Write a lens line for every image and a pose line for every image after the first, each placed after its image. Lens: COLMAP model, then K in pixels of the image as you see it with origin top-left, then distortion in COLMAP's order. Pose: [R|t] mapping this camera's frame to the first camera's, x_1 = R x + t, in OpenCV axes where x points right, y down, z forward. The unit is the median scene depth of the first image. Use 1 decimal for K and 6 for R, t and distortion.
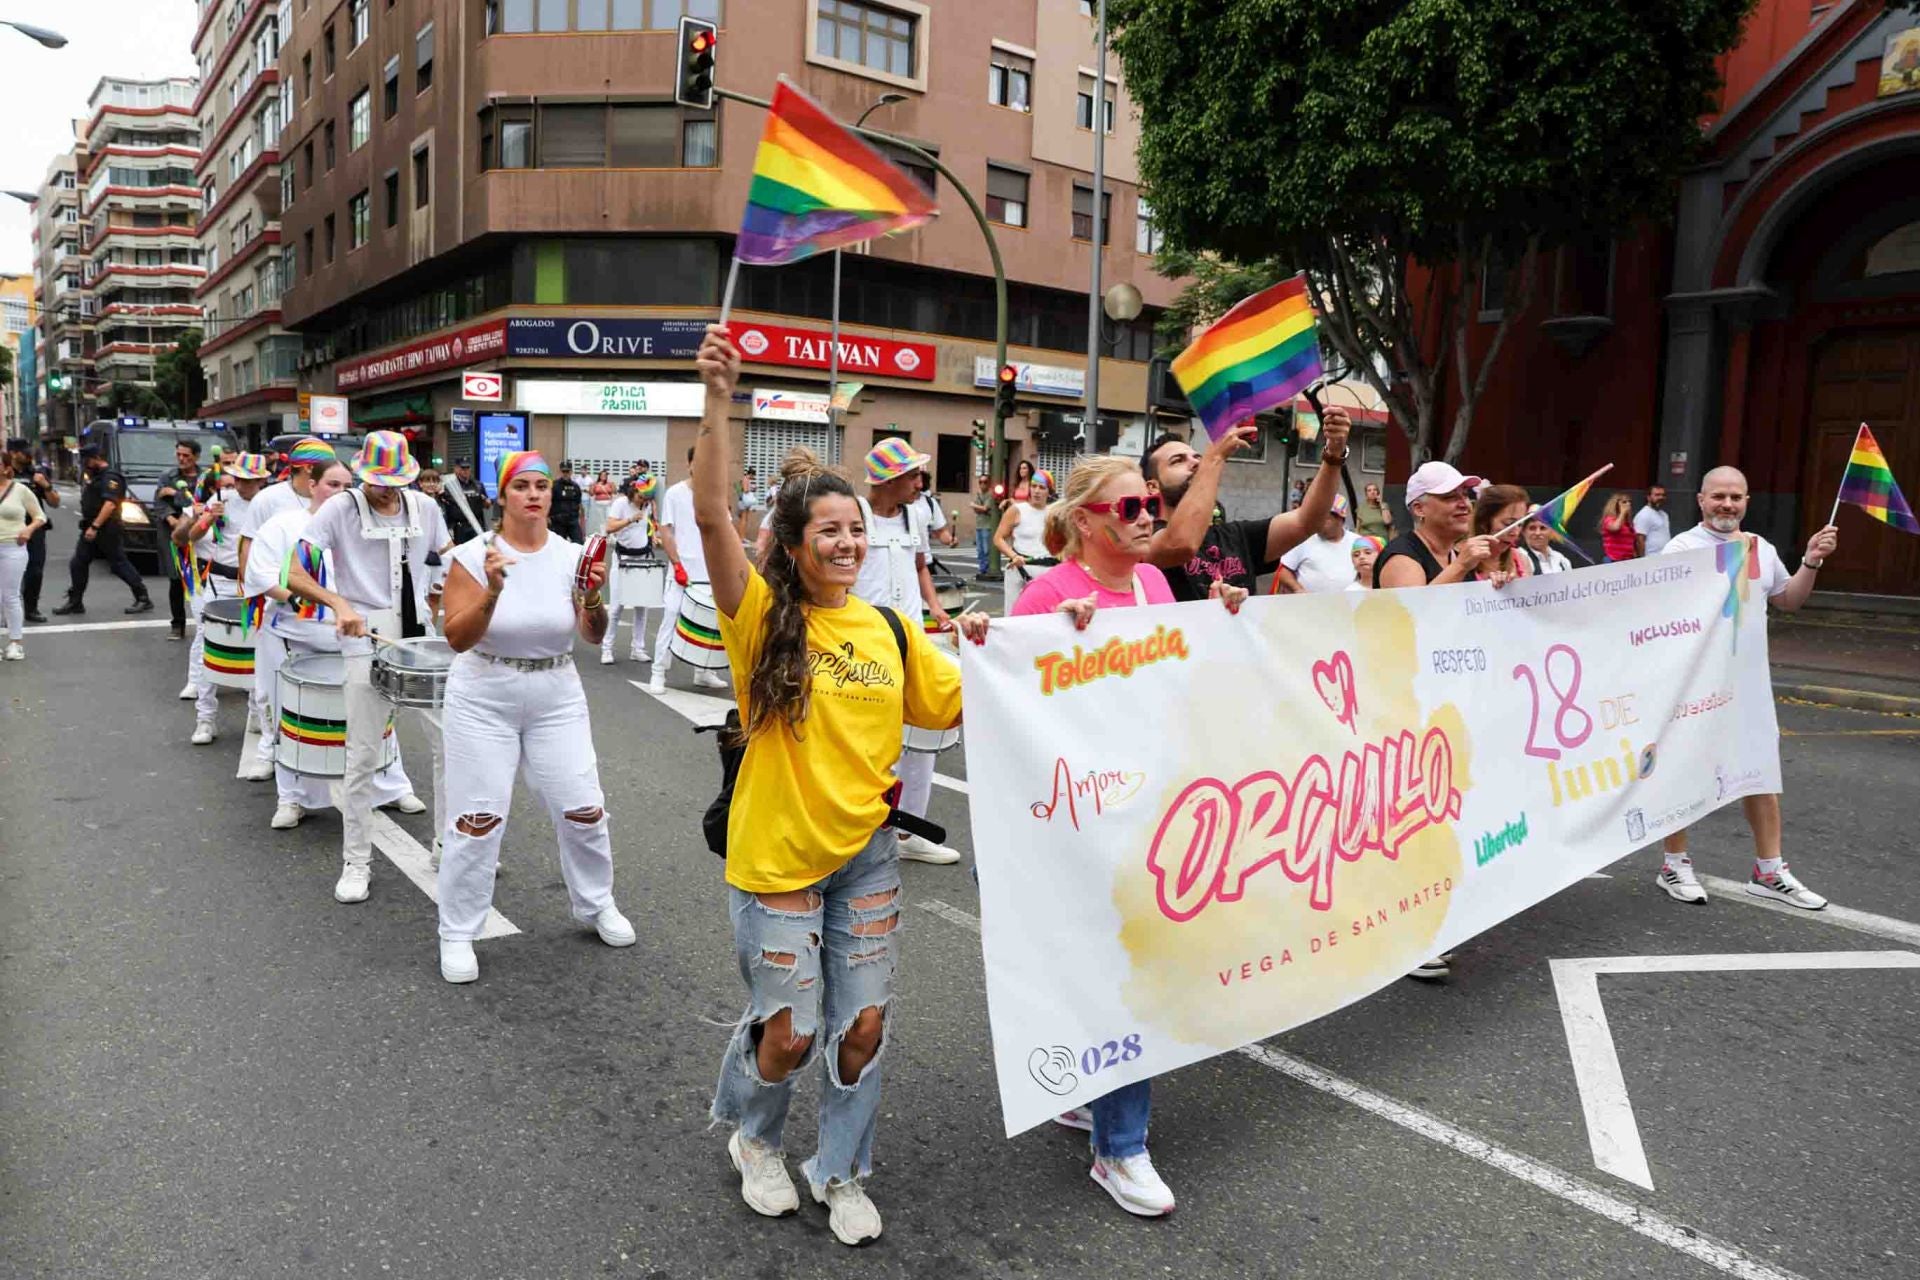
lens RADIAL K [[1304.7, 0, 960.0], [0, 1304.7, 640.0], [0, 0, 1]] dist [-0.115994, 0.098619]
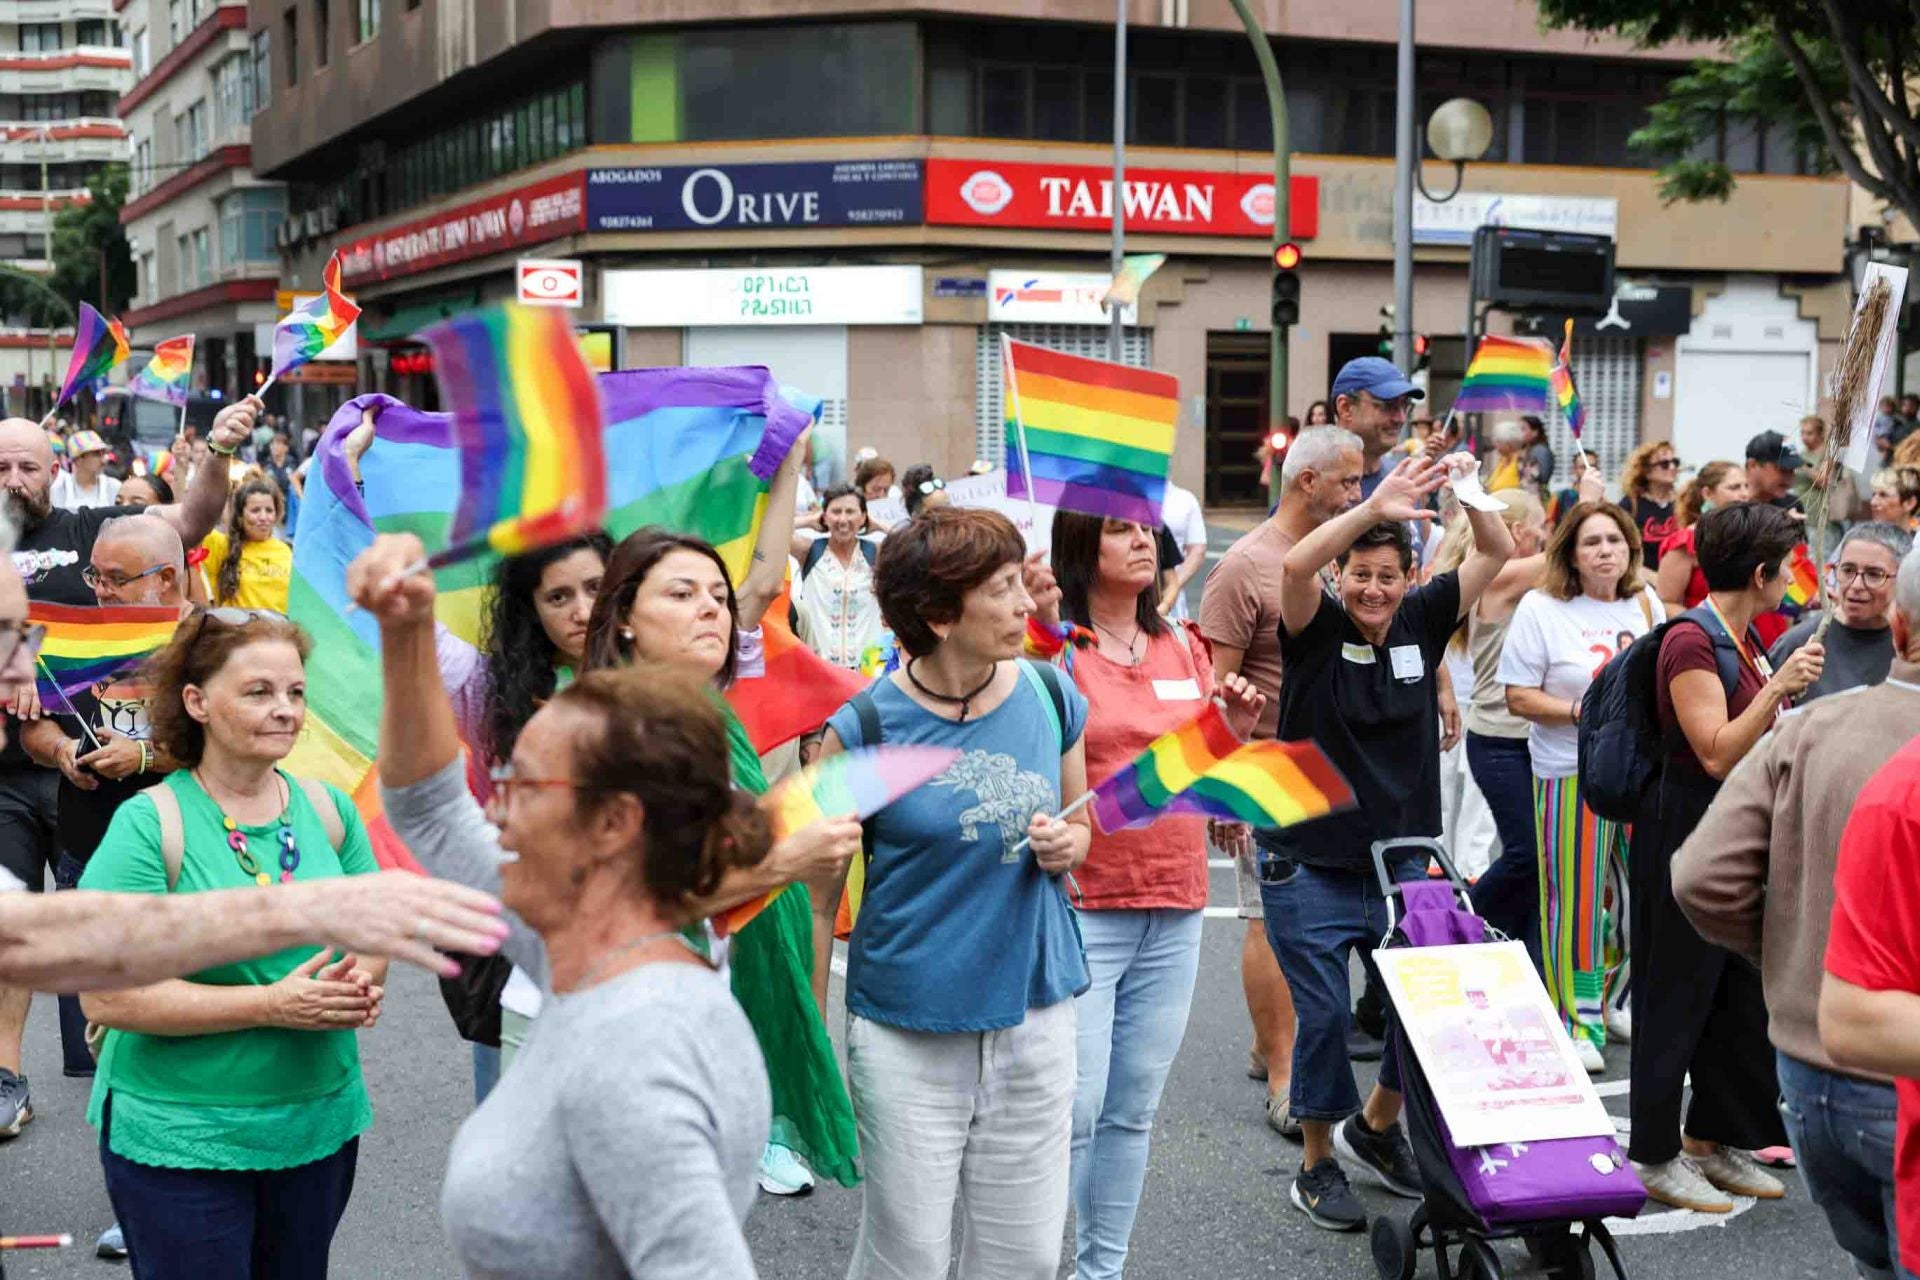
lens RADIAL K [[2677.1, 0, 960.0], [0, 2677.1, 640.0], [0, 0, 1]] dist [0.113109, 0.024650]
pose [[0.969714, -0.012492, -0.243924, 0.114228], [0.004360, 0.999417, -0.033849, 0.013678], [0.244204, 0.031760, 0.969204, -0.166543]]
